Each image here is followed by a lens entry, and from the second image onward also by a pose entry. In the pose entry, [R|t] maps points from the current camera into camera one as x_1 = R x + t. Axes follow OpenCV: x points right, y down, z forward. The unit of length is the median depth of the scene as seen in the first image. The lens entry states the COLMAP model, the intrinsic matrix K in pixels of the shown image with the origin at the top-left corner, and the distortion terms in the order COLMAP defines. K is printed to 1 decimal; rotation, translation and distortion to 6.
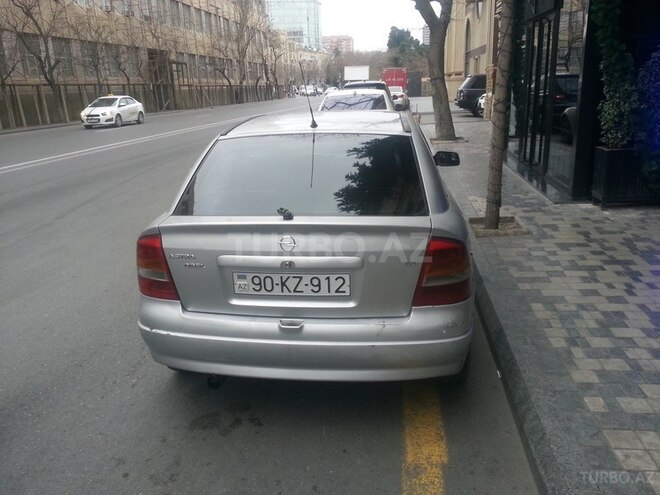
lens RADIAL K [[543.0, 0, 331.3], [0, 543.0, 247.5], [0, 0, 1]] dist [0.046746, -0.028557]
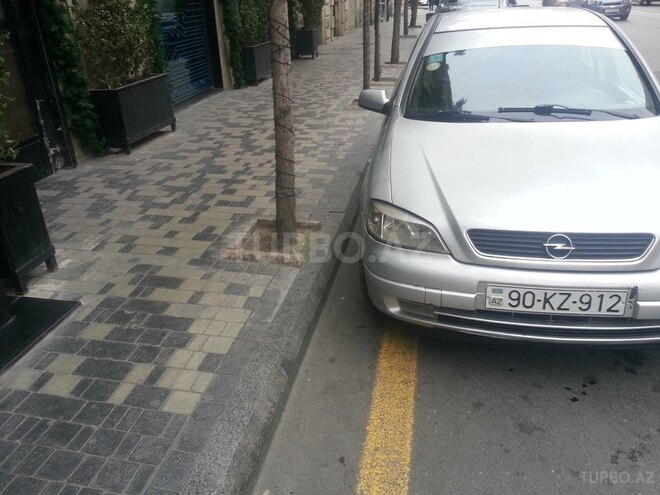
lens RADIAL K [[543.0, 0, 330.3], [0, 543.0, 247.8], [0, 0, 1]] dist [0.046746, -0.028557]
pose [[-0.995950, 0.018498, 0.087986, 0.207492], [0.073131, 0.735950, 0.673074, -0.545028], [-0.052302, 0.676783, -0.734322, 1.712376]]
